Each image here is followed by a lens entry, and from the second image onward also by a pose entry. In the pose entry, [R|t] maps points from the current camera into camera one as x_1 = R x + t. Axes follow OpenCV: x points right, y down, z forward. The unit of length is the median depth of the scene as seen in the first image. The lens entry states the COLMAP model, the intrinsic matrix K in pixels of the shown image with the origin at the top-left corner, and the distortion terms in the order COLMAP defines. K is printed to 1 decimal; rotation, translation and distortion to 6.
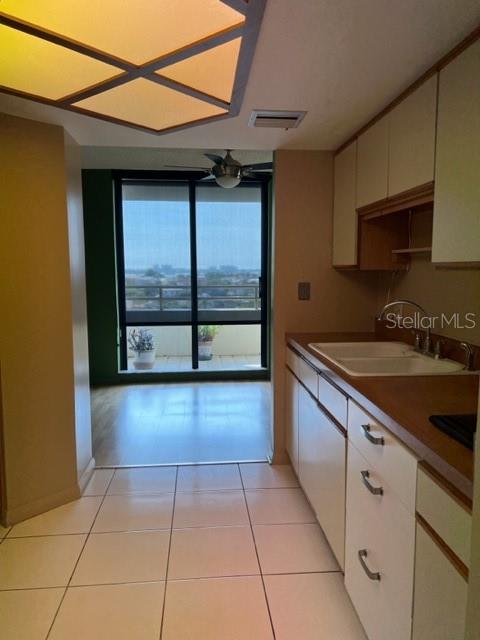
lens RADIAL K [[498.2, 0, 240.0], [0, 498.2, 320.0], [0, 0, 1]] dist [0.156315, -0.173050]
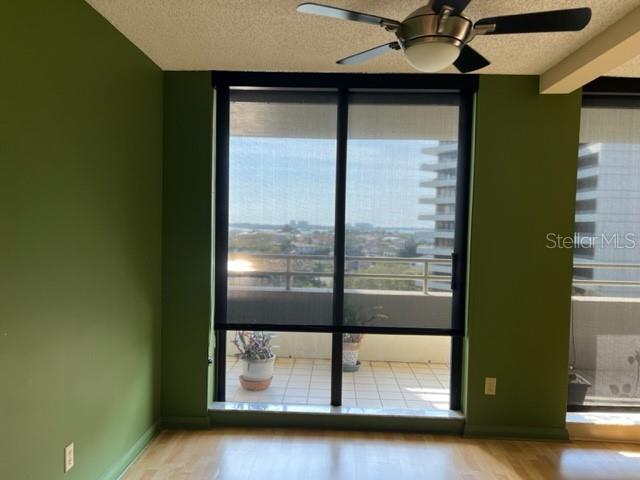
lens RADIAL K [[498.2, 0, 320.0], [0, 498.2, 240.0], [0, 0, 1]] dist [0.156315, -0.173050]
pose [[0.993548, 0.030604, -0.109205, -0.049166], [-0.038586, 0.996677, -0.071742, -0.054269], [0.106647, 0.075493, 0.991427, 0.393041]]
